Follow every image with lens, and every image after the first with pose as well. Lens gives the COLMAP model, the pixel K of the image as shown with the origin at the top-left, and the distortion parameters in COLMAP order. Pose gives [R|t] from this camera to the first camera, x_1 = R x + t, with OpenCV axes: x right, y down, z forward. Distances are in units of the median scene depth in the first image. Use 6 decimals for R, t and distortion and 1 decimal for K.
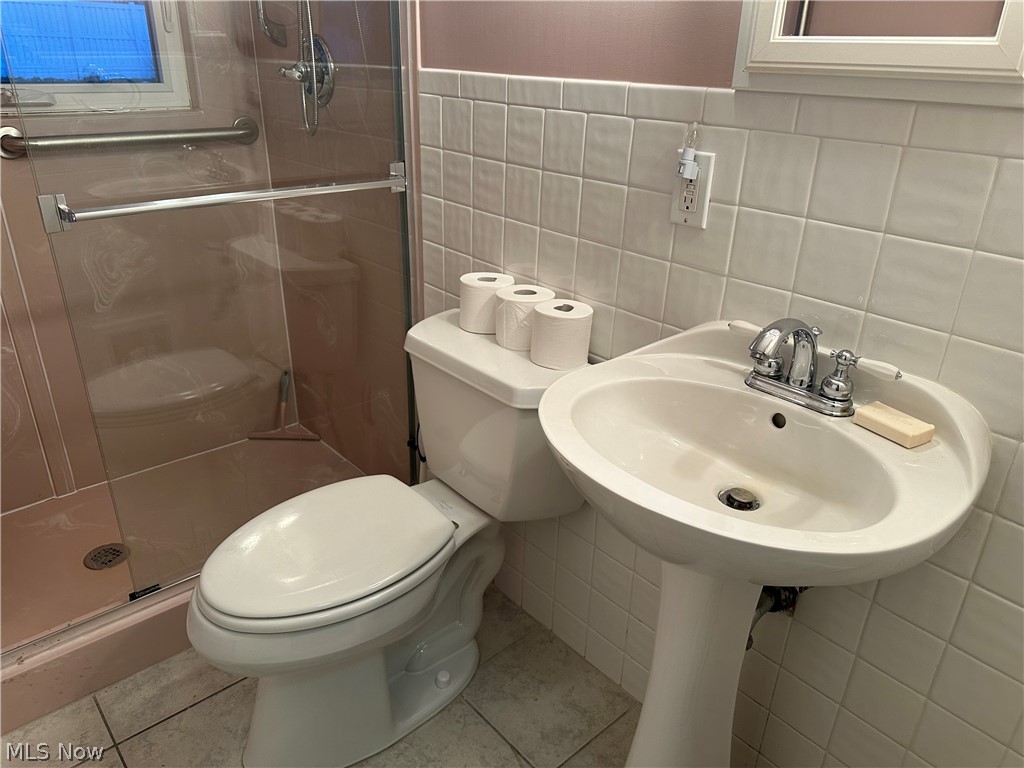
lens RADIAL K [[749.2, 0, 484.0], [0, 749.2, 384.5], [0, 0, 1]] dist [0.037326, -0.005435]
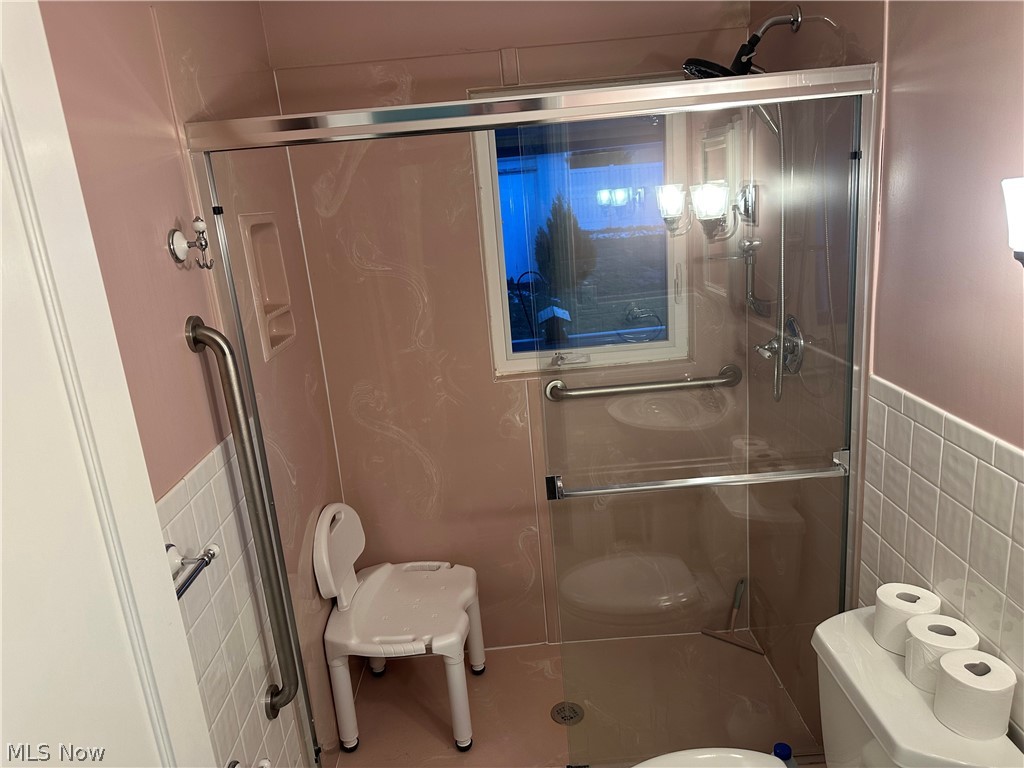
lens RADIAL K [[726.6, 0, 512.0], [0, 726.6, 384.0], [0, 0, 1]] dist [0.081235, -0.081076]
pose [[0.782486, 0.086452, -0.616637, 0.168630], [-0.172656, 0.981607, -0.081473, -0.240495], [0.598251, 0.170218, 0.783020, -0.126393]]
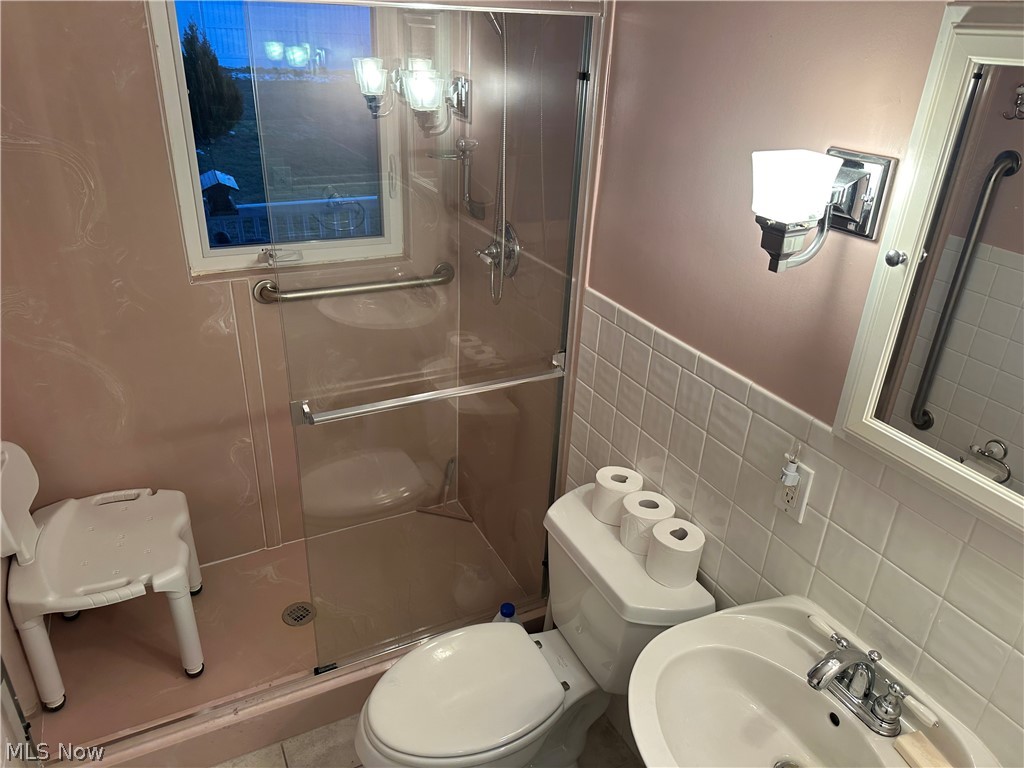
lens RADIAL K [[723.2, 0, 494.8], [0, 723.2, 380.6], [0, 0, 1]] dist [0.145150, -0.176734]
pose [[0.972933, 0.123258, -0.195472, 0.017914], [-0.117511, 0.992234, 0.040775, -0.310732], [0.198979, -0.016701, 0.979861, -0.173719]]
